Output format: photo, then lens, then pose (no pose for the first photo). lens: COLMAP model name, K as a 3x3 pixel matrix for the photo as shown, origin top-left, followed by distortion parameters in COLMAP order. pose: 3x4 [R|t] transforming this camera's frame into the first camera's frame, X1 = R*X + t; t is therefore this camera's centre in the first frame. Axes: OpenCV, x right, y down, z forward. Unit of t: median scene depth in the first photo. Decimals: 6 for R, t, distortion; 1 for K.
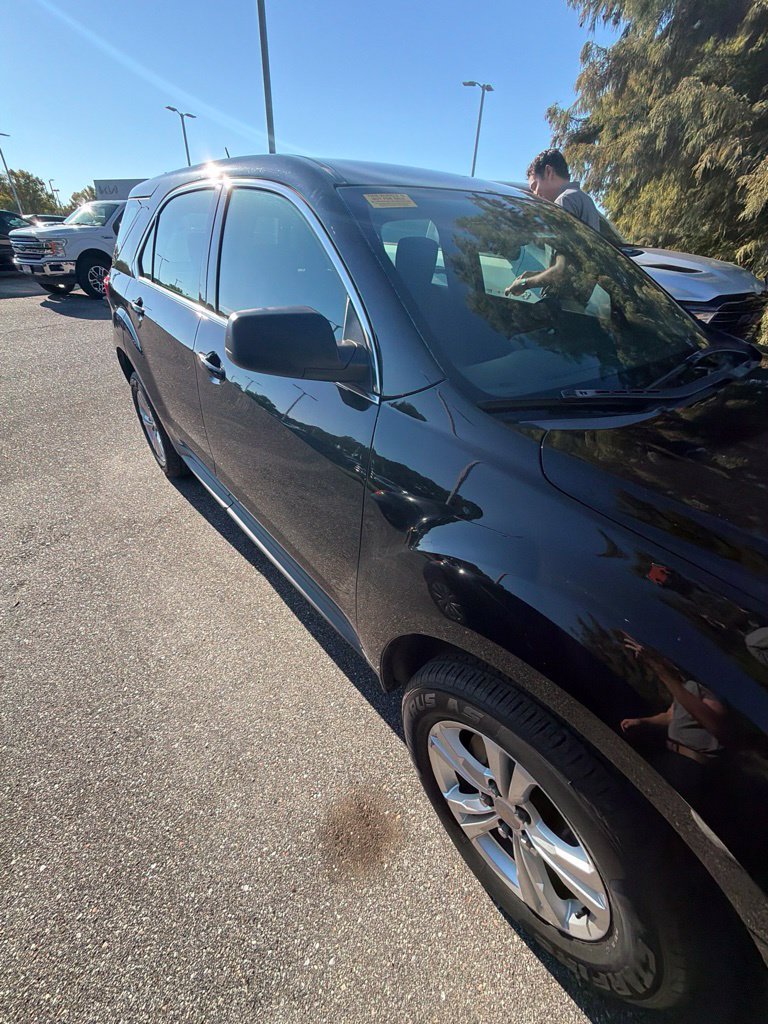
lens RADIAL K [[410.8, 0, 383.5], [0, 410.8, 513.5], [0, 0, 1]] dist [-0.001799, 0.000665]
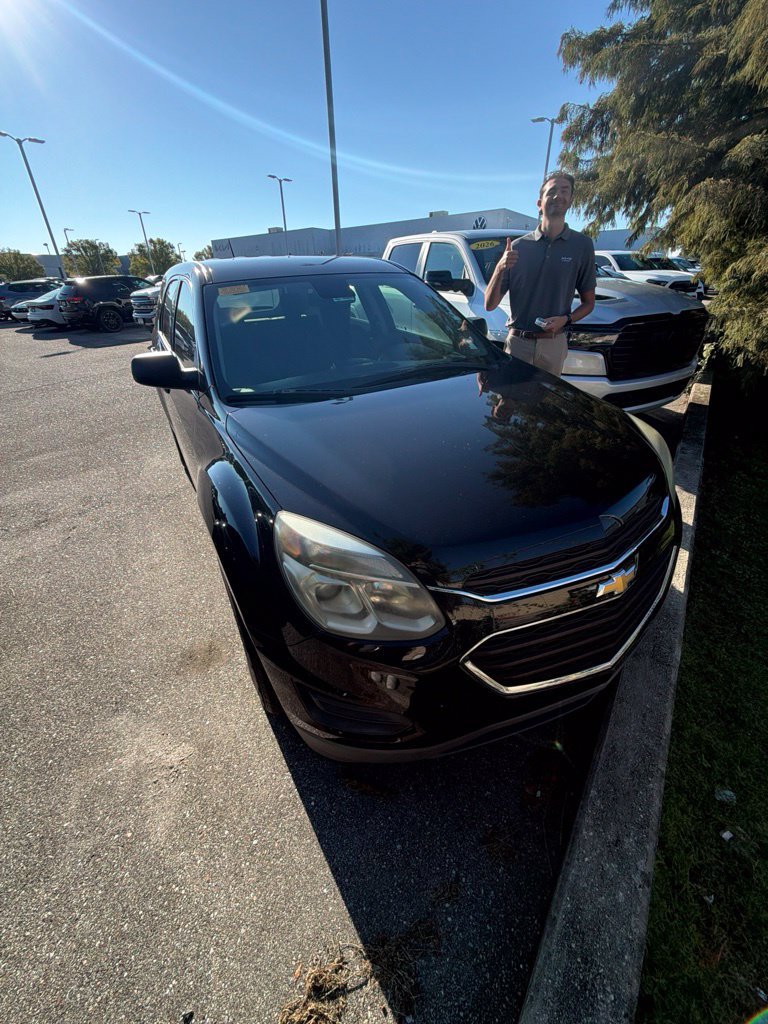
lens RADIAL K [[410.8, 0, 383.4], [0, 410.8, 514.0], [0, 0, 1]] dist [-0.001799, 0.000665]
pose [[0.981403, 0.033251, -0.189055, 0.421977], [-0.043649, 0.997739, -0.051105, 0.110041], [0.186928, 0.058407, 0.980636, -0.235997]]
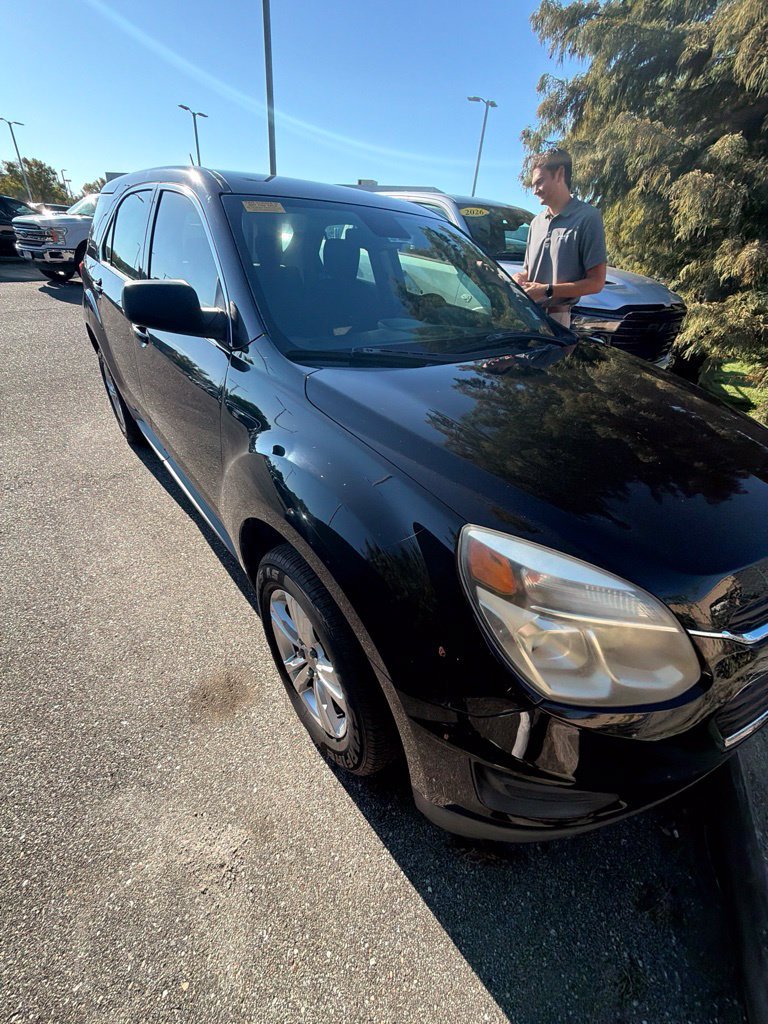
lens RADIAL K [[410.8, 0, 384.3], [0, 410.8, 512.6], [0, 0, 1]] dist [-0.001799, 0.000665]
pose [[0.998934, 0.045542, 0.007554, 0.180763], [-0.045454, 0.998901, -0.011447, 0.088230], [-0.008067, 0.011092, 0.999906, -0.129355]]
